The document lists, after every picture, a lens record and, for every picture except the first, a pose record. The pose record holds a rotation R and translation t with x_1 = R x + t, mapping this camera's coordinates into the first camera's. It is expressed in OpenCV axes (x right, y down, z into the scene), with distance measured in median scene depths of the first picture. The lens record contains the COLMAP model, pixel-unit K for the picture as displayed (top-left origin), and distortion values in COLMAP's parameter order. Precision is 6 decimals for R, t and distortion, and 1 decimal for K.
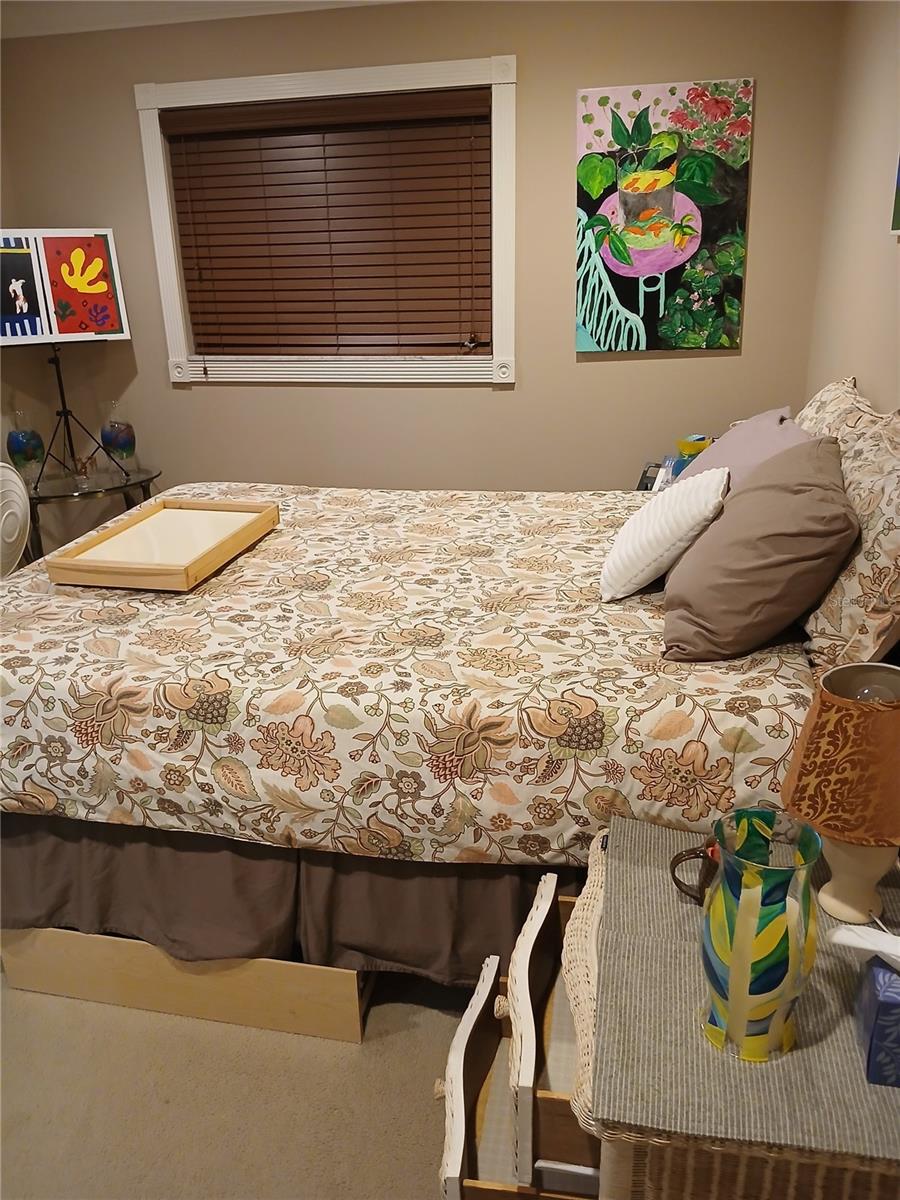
lens RADIAL K [[925.6, 0, 450.0], [0, 925.6, 600.0], [0, 0, 1]] dist [0.116908, -0.235290]
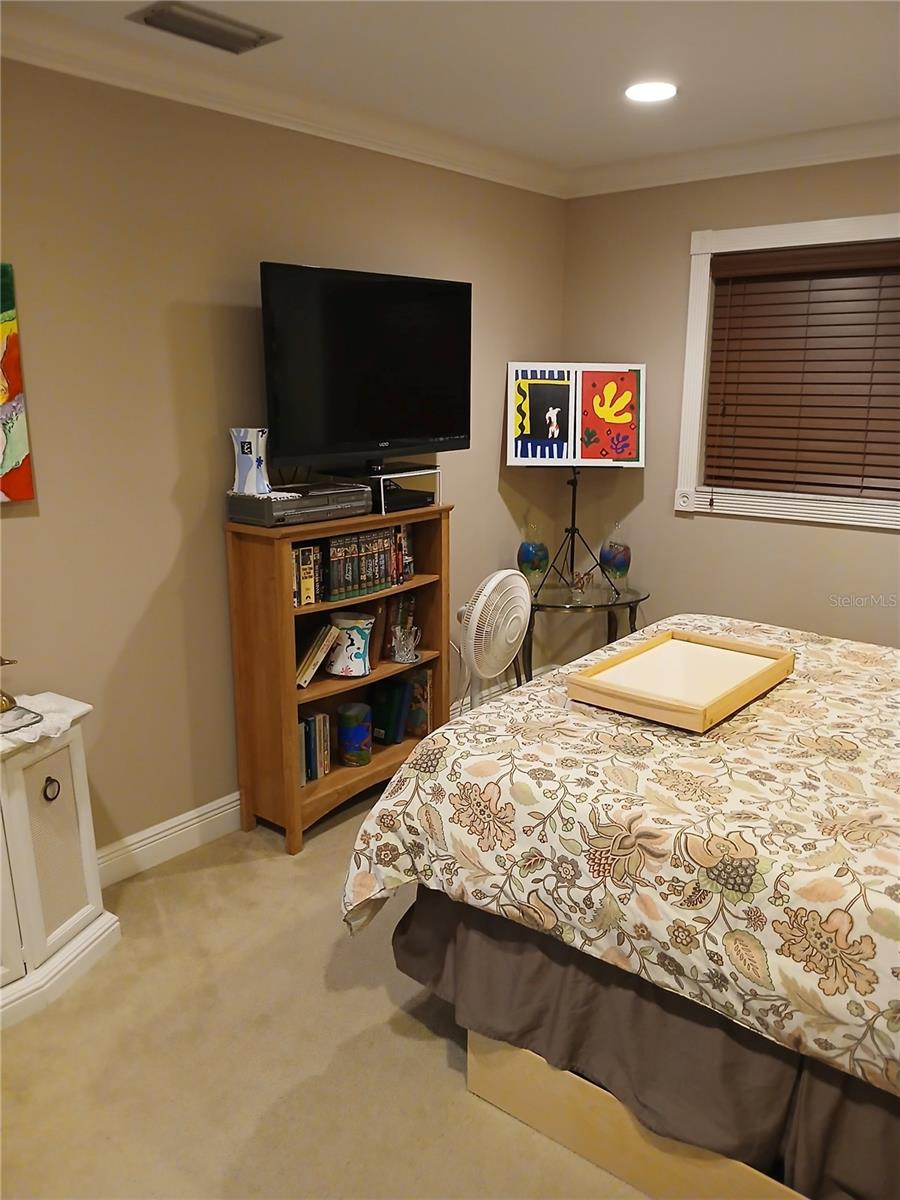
lens RADIAL K [[925.6, 0, 450.0], [0, 925.6, 600.0], [0, 0, 1]] dist [0.116908, -0.235290]
pose [[0.891768, 0.133414, -0.432378, -0.114625], [-0.184733, 0.979630, -0.078735, -0.020236], [0.413066, 0.150088, 0.898248, 0.001700]]
